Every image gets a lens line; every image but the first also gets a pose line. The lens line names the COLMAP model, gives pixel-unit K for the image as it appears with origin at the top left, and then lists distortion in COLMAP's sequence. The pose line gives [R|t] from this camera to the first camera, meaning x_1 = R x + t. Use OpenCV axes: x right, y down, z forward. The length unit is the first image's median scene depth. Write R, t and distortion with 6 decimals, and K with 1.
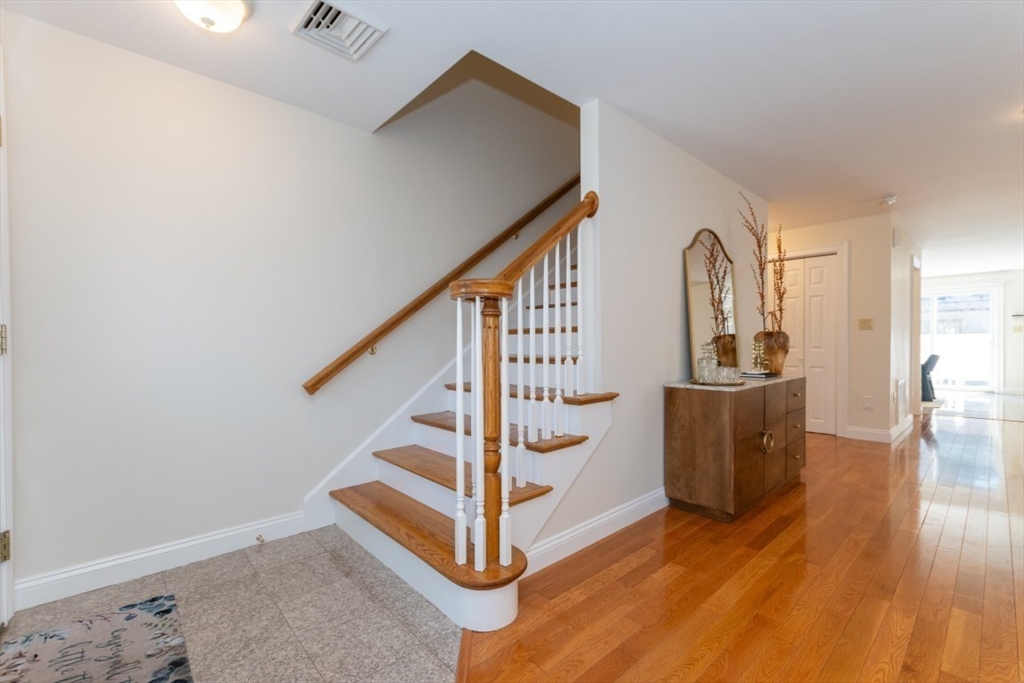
lens RADIAL K [[444.5, 0, 511.5], [0, 444.5, 352.1], [0, 0, 1]] dist [0.001127, -0.000804]
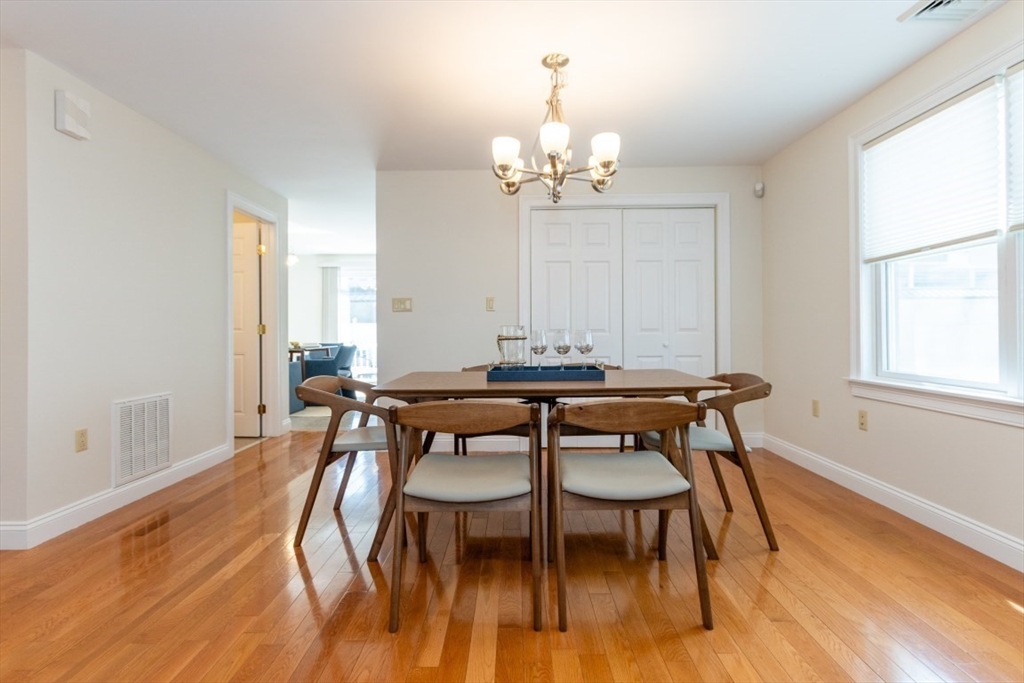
lens RADIAL K [[513.7, 0, 517.8], [0, 513.7, 327.4], [0, 0, 1]] dist [0.004069, 0.000409]
pose [[0.673139, 0.007398, 0.739479, 1.046178], [0.013082, 0.999674, -0.021909, -0.006322], [-0.739400, 0.024422, 0.672823, 0.348023]]
